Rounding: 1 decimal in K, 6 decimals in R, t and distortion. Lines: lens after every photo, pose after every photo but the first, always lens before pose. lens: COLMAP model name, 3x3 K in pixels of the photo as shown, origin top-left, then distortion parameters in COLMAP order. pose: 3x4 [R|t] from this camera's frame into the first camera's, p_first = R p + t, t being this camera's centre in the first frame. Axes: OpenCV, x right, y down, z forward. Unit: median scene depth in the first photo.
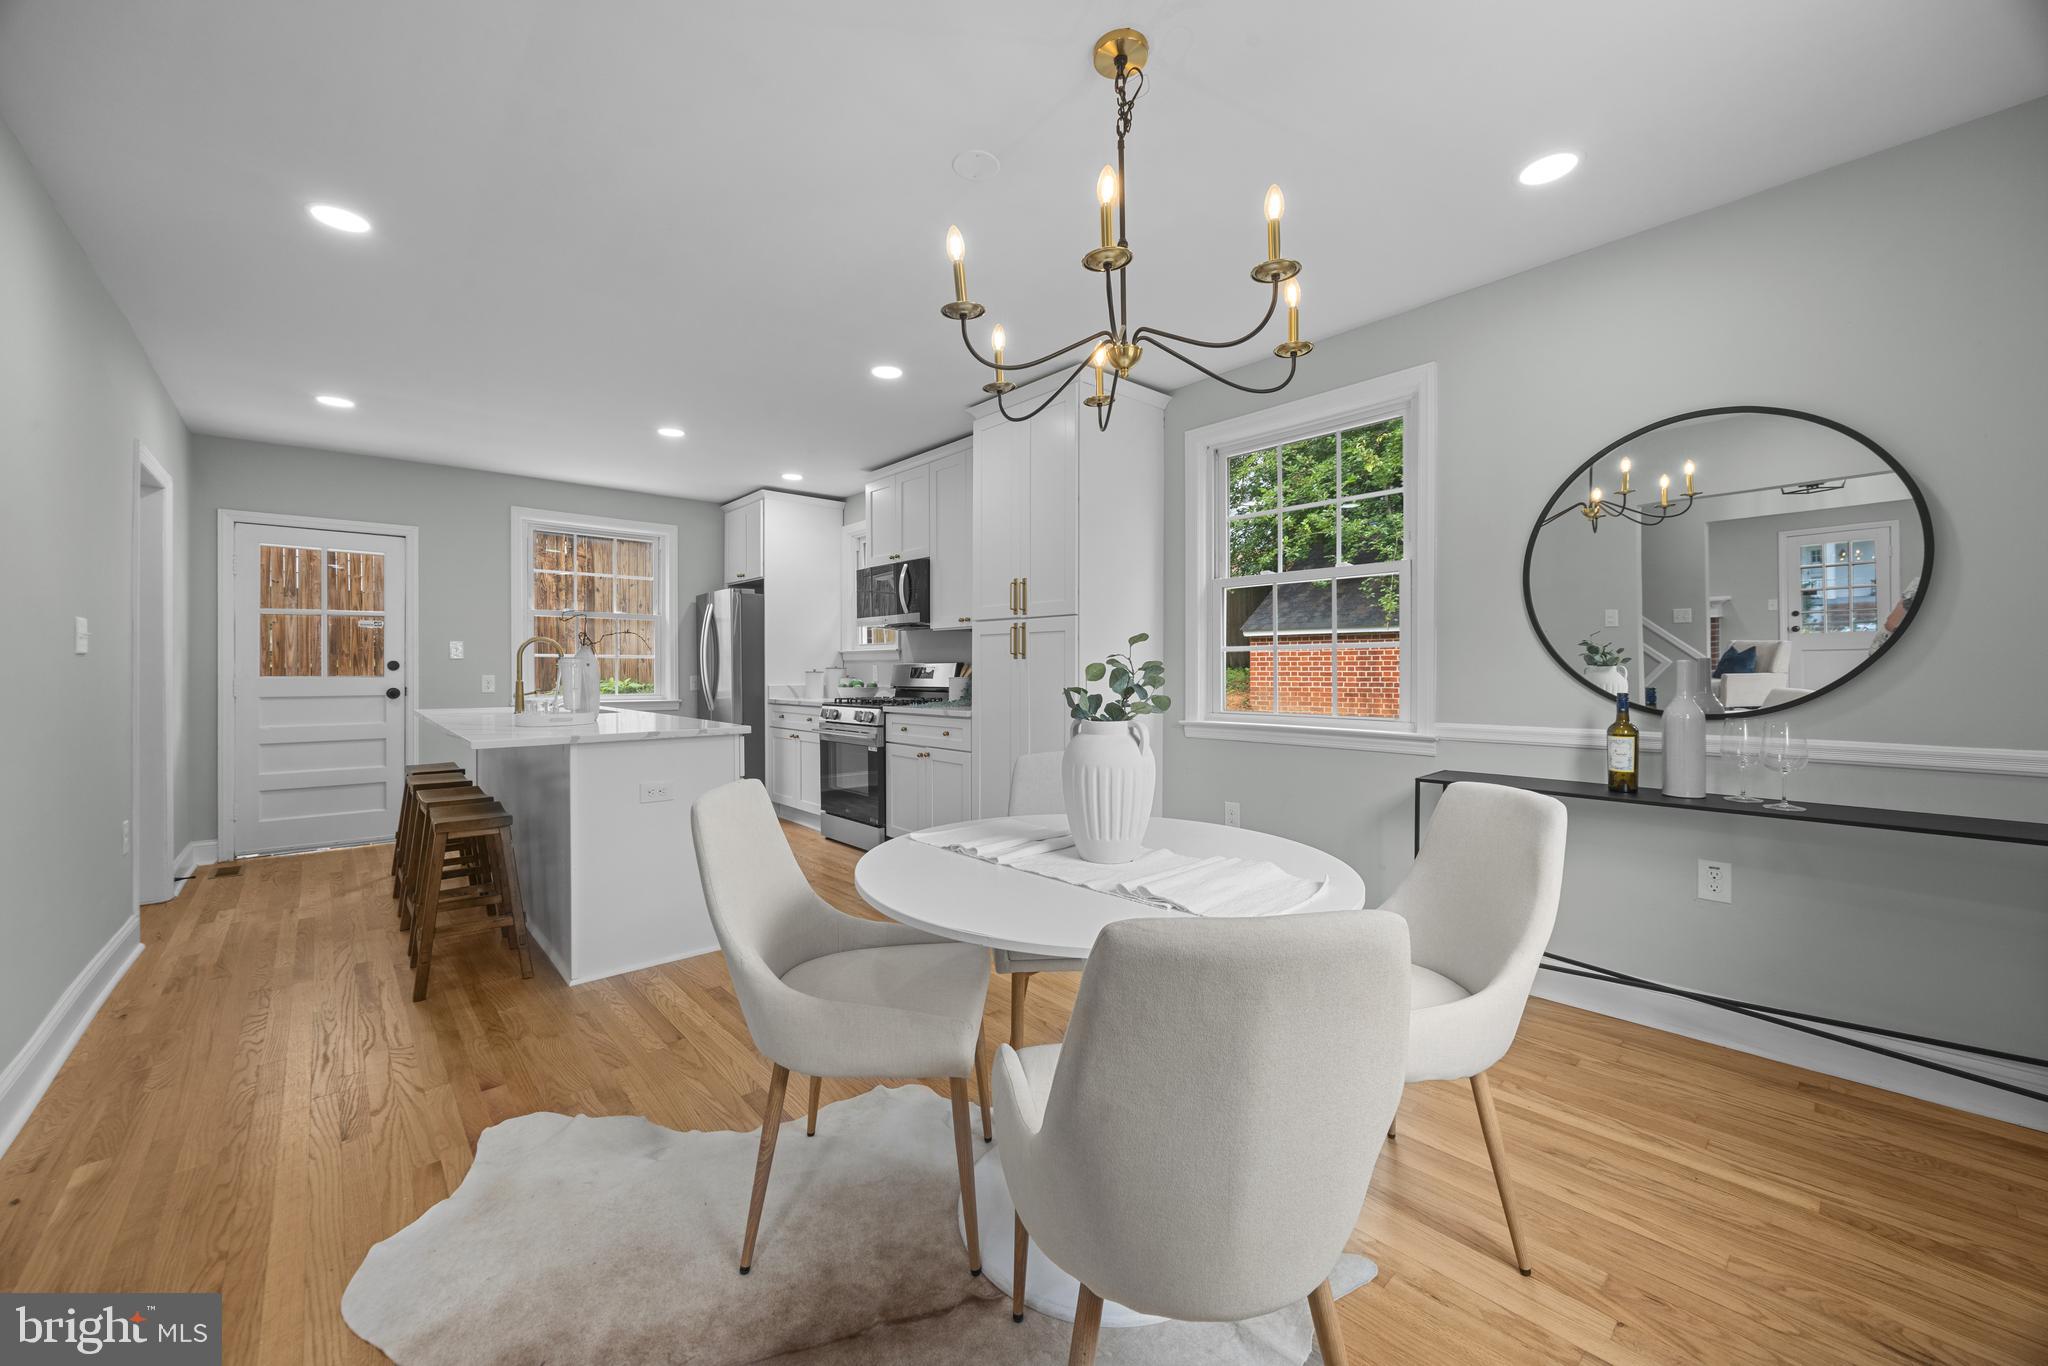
lens RADIAL K [[774.9, 0, 1021.7], [0, 774.9, 671.8], [0, 0, 1]] dist [-0.003801, -0.000086]
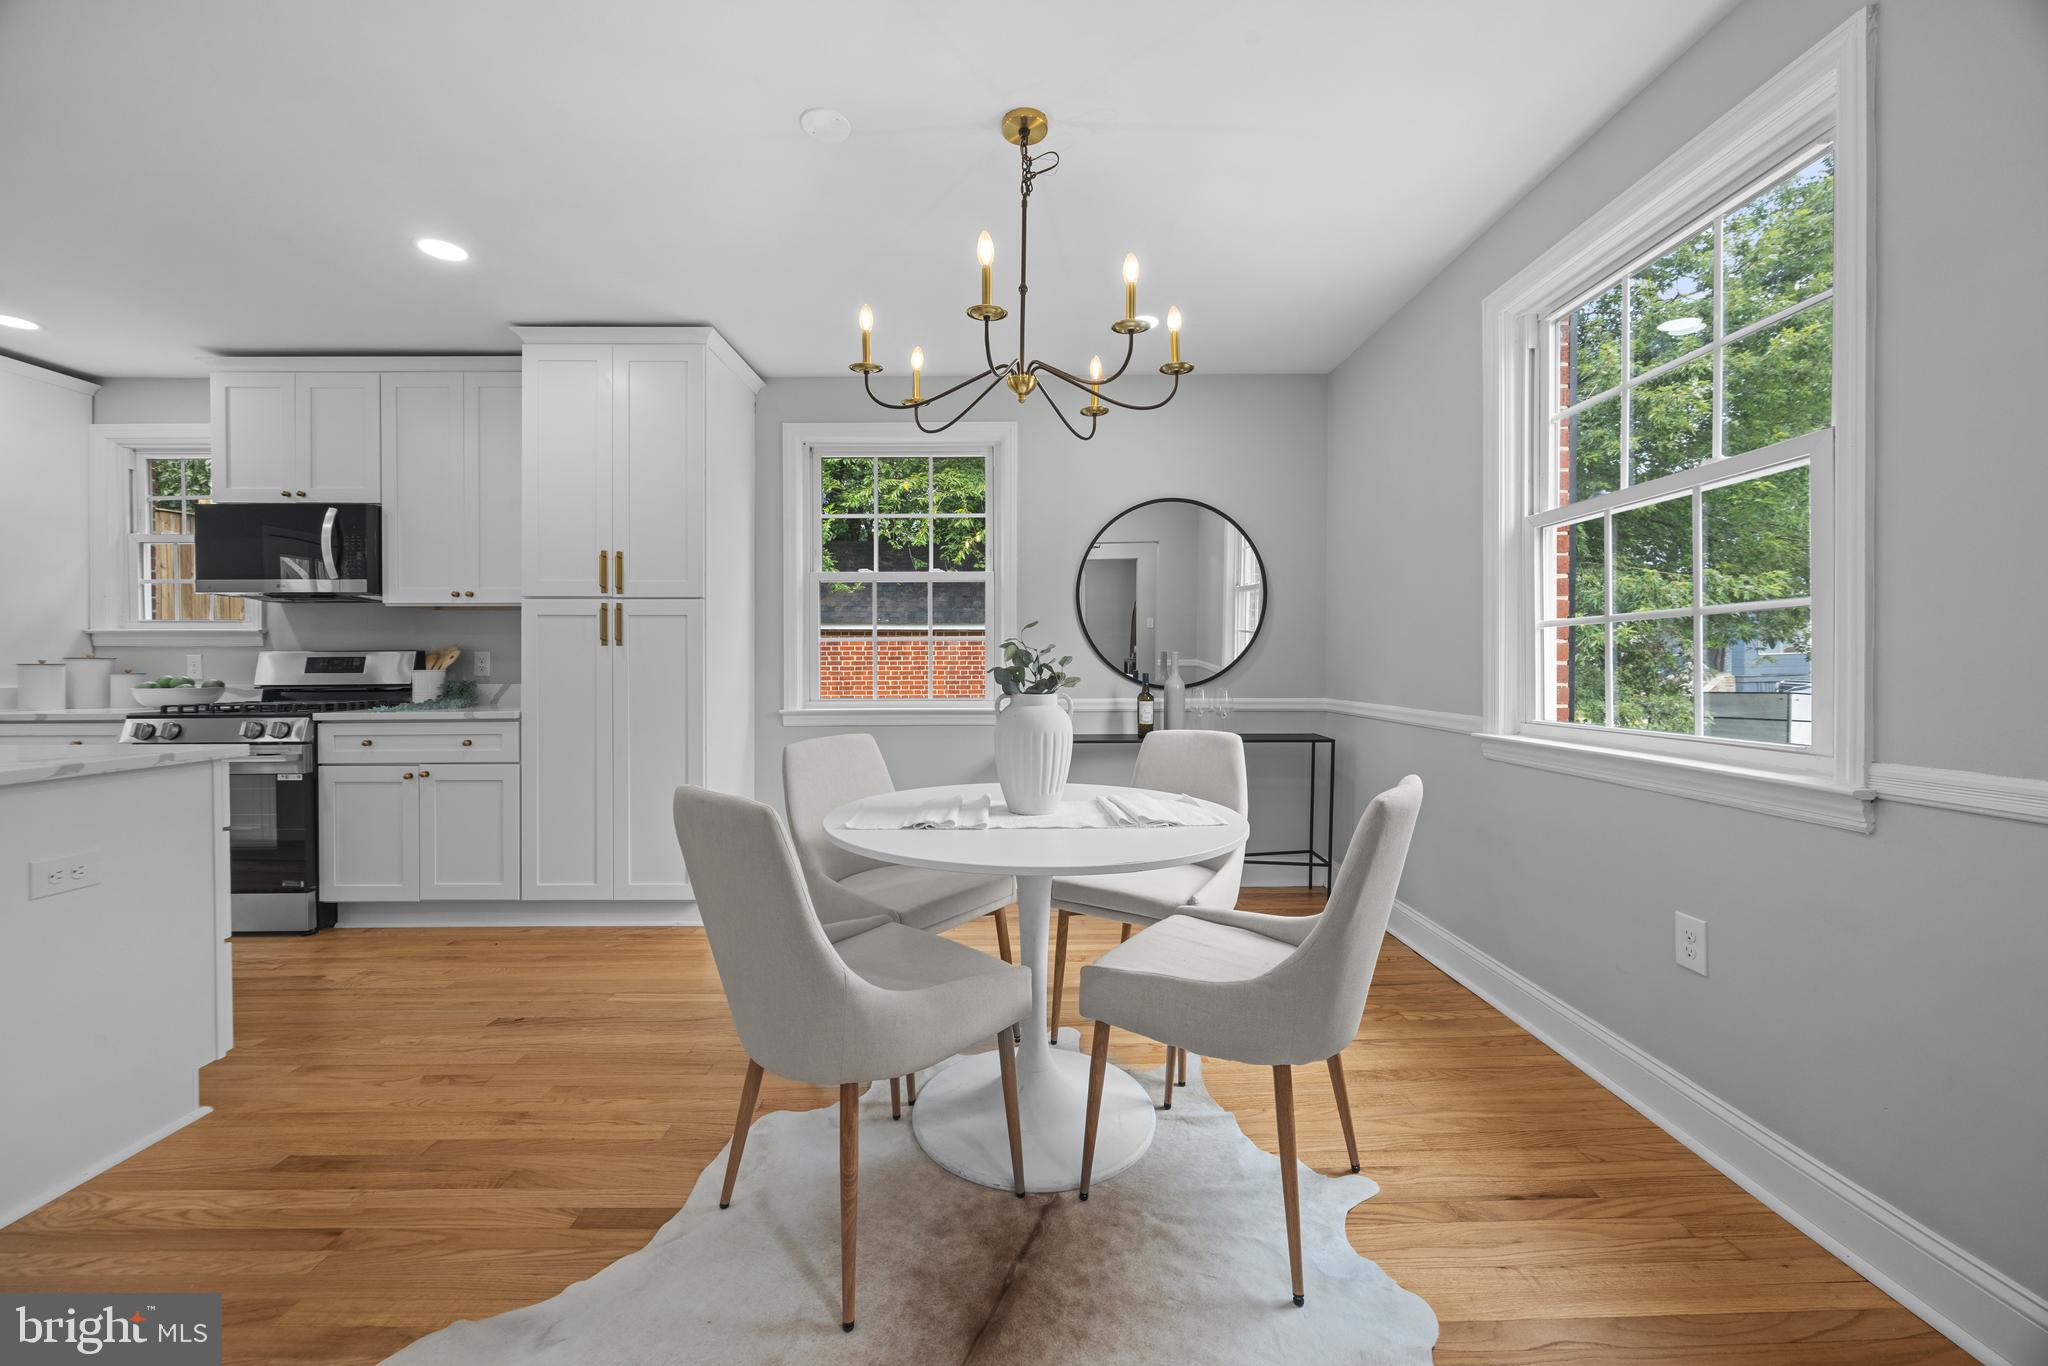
lens RADIAL K [[774.9, 0, 1018.2], [0, 774.9, 669.4], [0, 0, 1]] dist [-0.003801, -0.000086]
pose [[0.659940, -0.003871, 0.751308, -0.276722], [0.004562, 0.999989, 0.001145, 0.008283], [-0.751304, 0.002672, 0.659950, 0.085156]]
